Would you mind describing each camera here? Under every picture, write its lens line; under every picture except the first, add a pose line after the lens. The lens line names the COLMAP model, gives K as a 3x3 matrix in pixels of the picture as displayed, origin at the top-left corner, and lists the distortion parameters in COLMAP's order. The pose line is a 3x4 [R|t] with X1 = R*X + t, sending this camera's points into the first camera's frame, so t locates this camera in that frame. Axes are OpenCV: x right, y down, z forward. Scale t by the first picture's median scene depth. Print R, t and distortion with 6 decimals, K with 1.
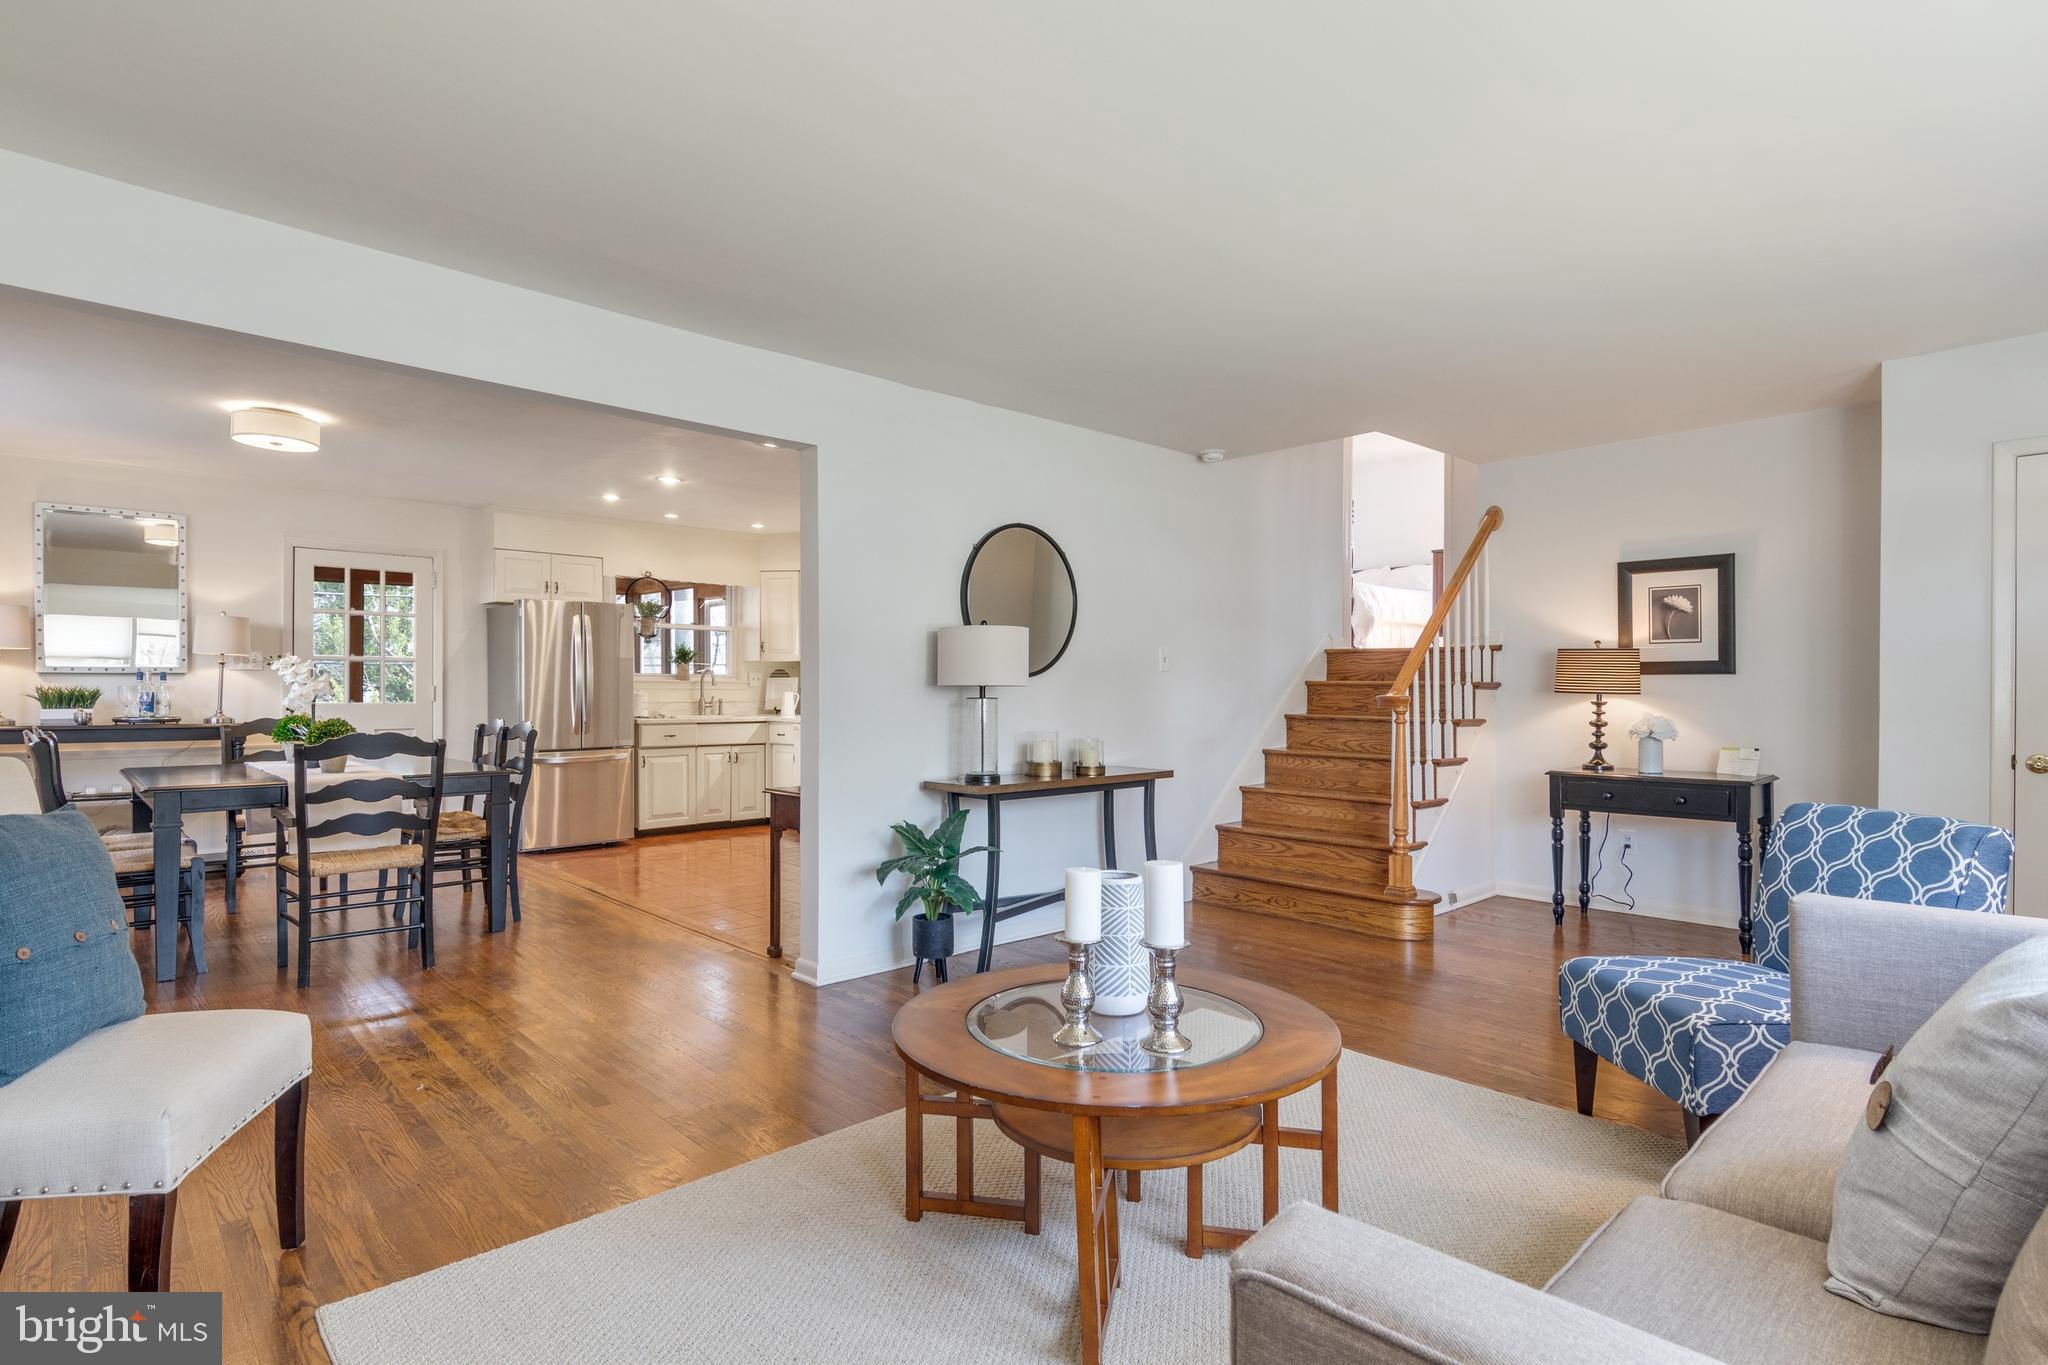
lens RADIAL K [[1037.1, 0, 1029.6], [0, 1037.1, 690.8], [0, 0, 1]] dist [0.007015, -0.004327]
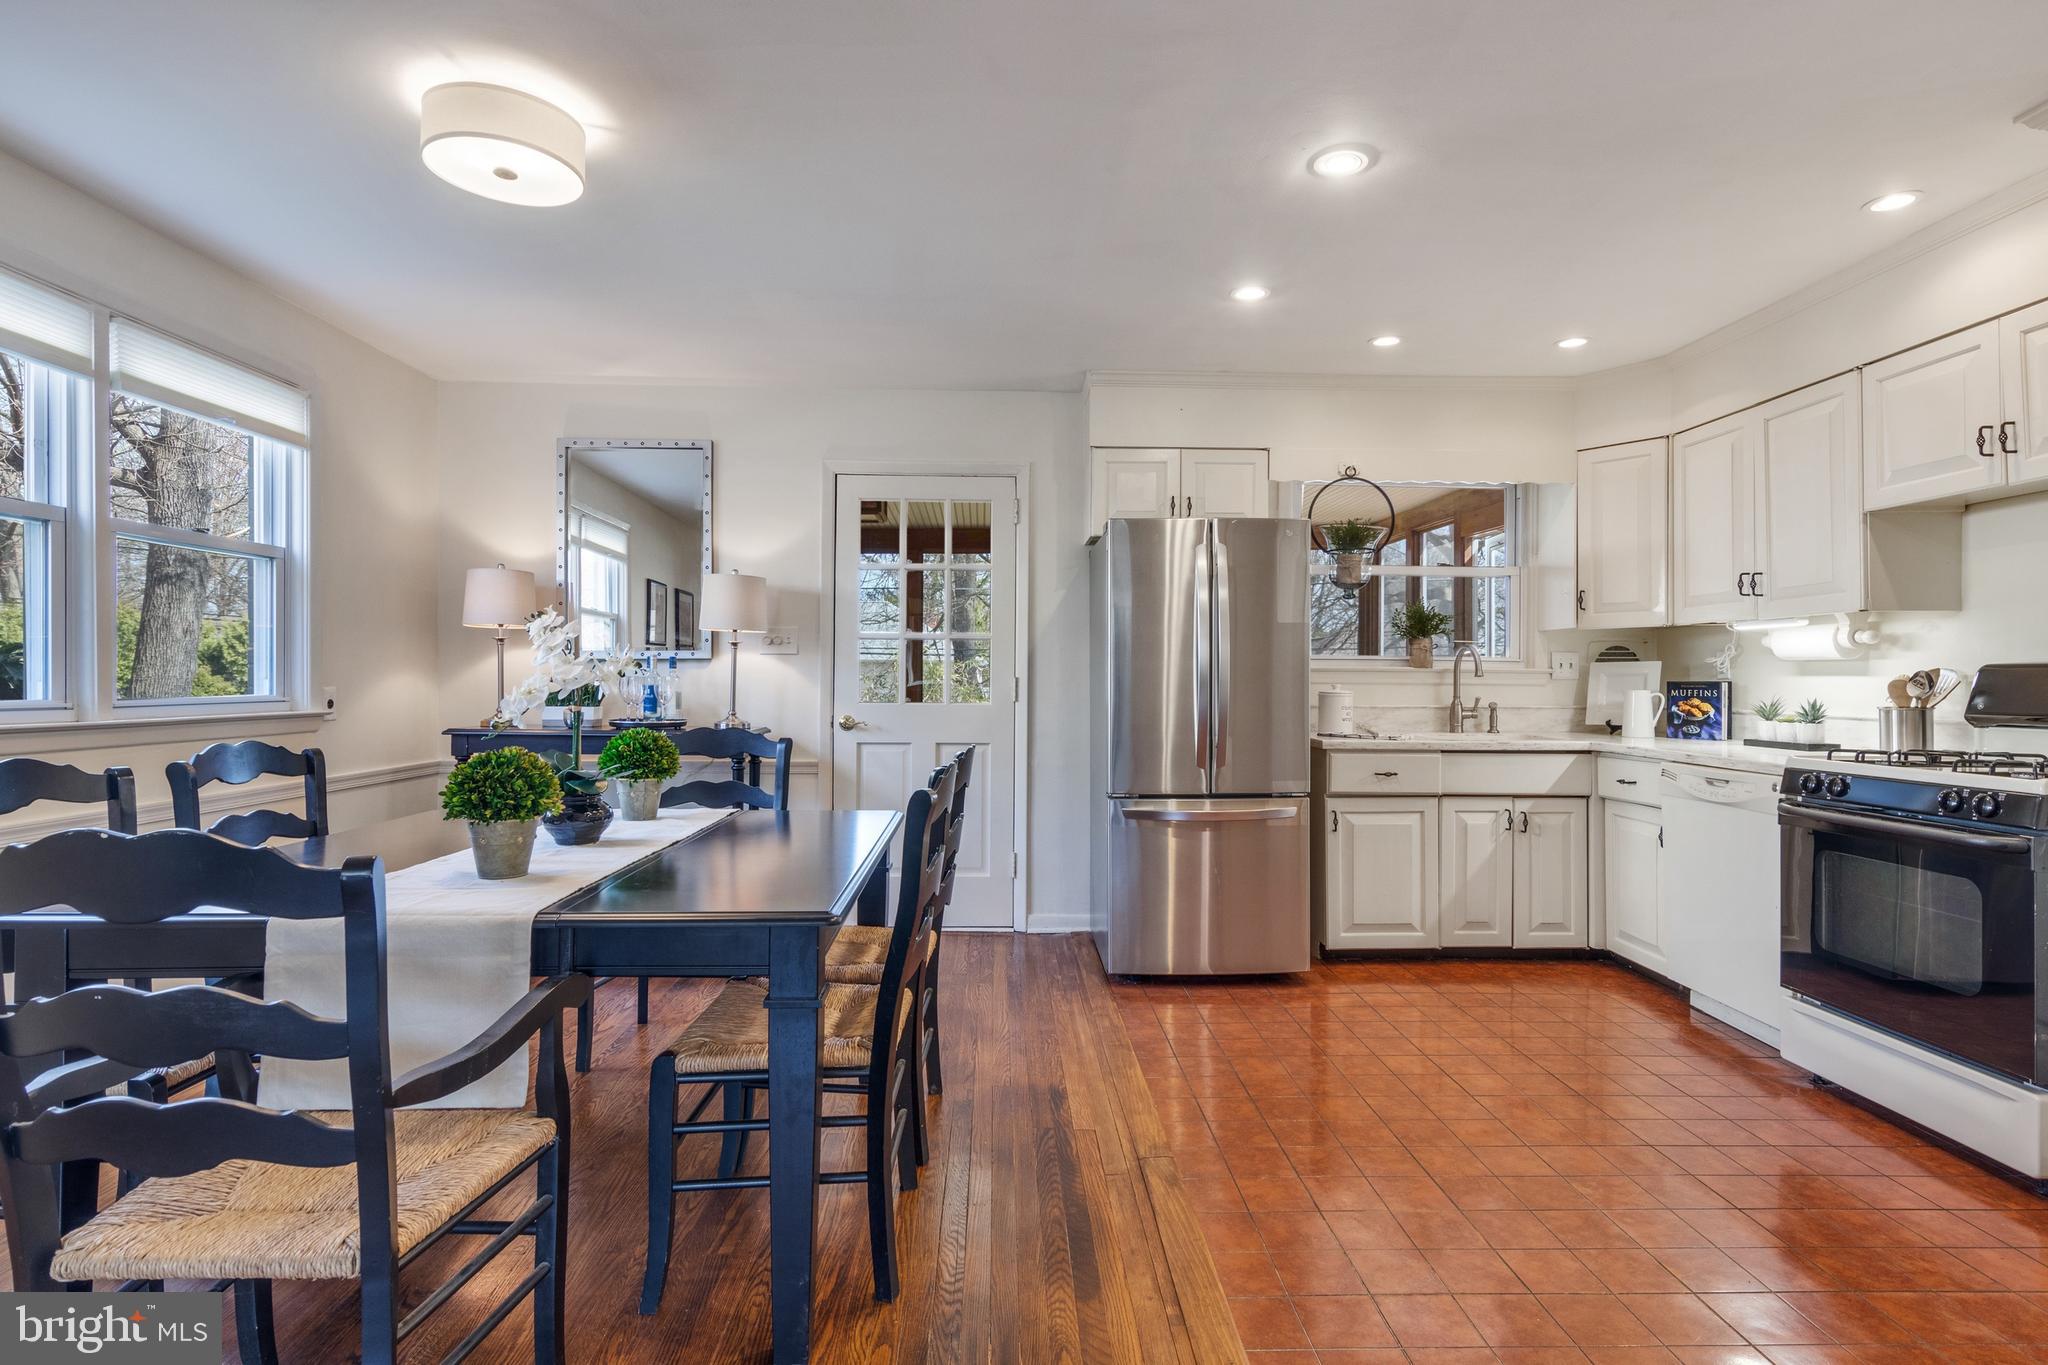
lens RADIAL K [[1037.1, 0, 1020.4], [0, 1037.1, 678.9], [0, 0, 1]] dist [0.007015, -0.004327]
pose [[0.742812, -0.000053, -0.669500, -0.143270], [-0.005062, 0.999971, -0.005696, -0.000051], [0.669480, 0.007620, 0.742791, 0.520764]]
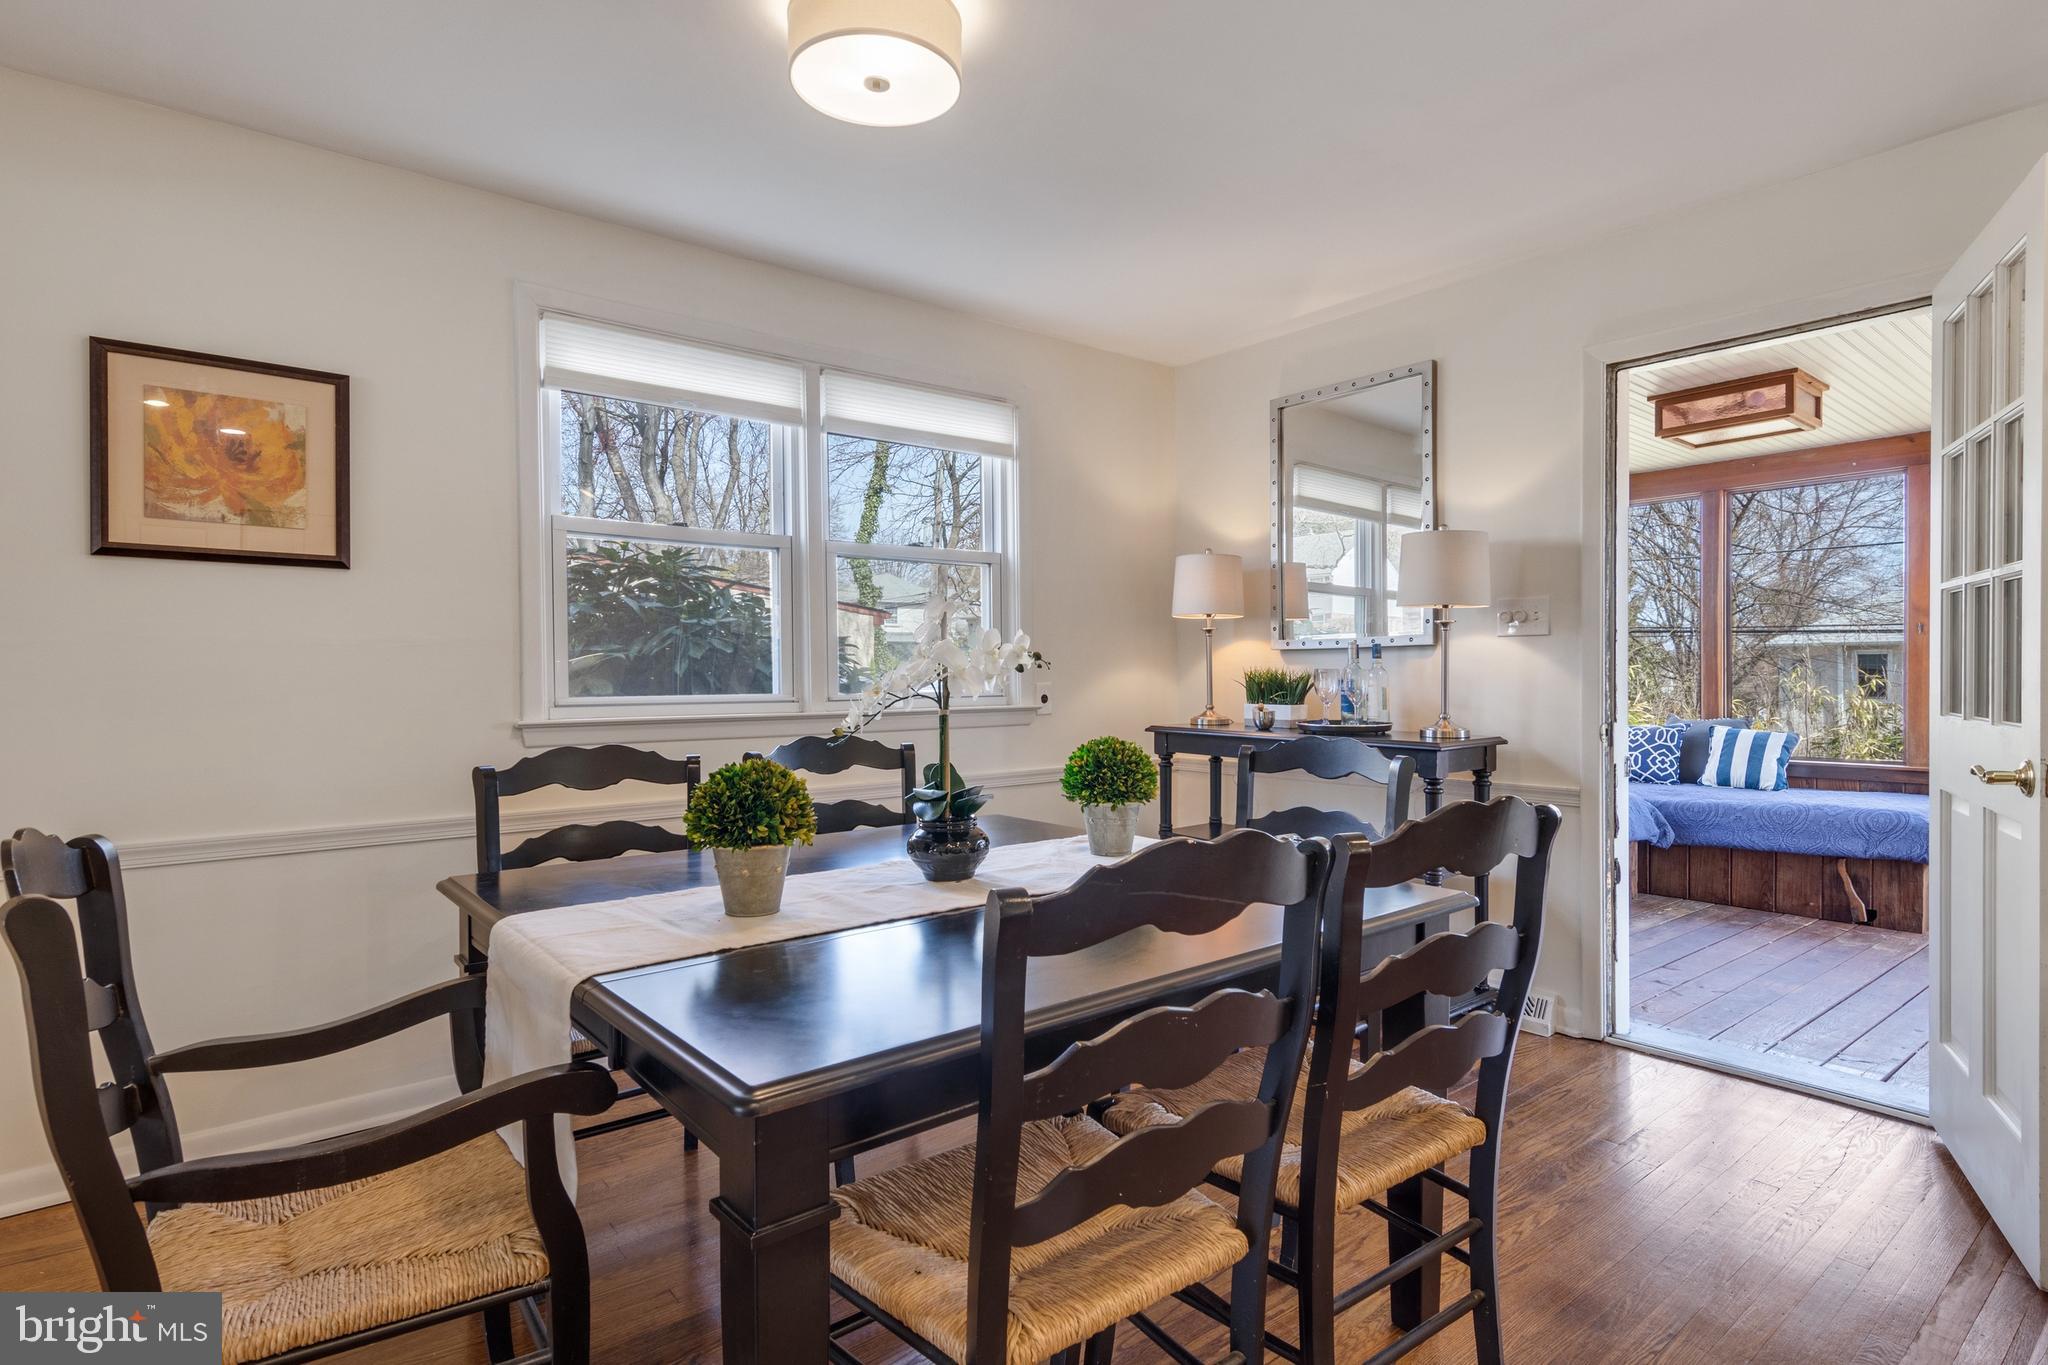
lens RADIAL K [[1037.1, 0, 1021.5], [0, 1037.1, 693.4], [0, 0, 1]] dist [0.007015, -0.004327]
pose [[-0.080857, 0.019398, -0.996537, -0.203762], [0.002750, 0.999811, 0.019238, -0.002016], [0.996722, -0.001185, -0.080895, 0.706422]]
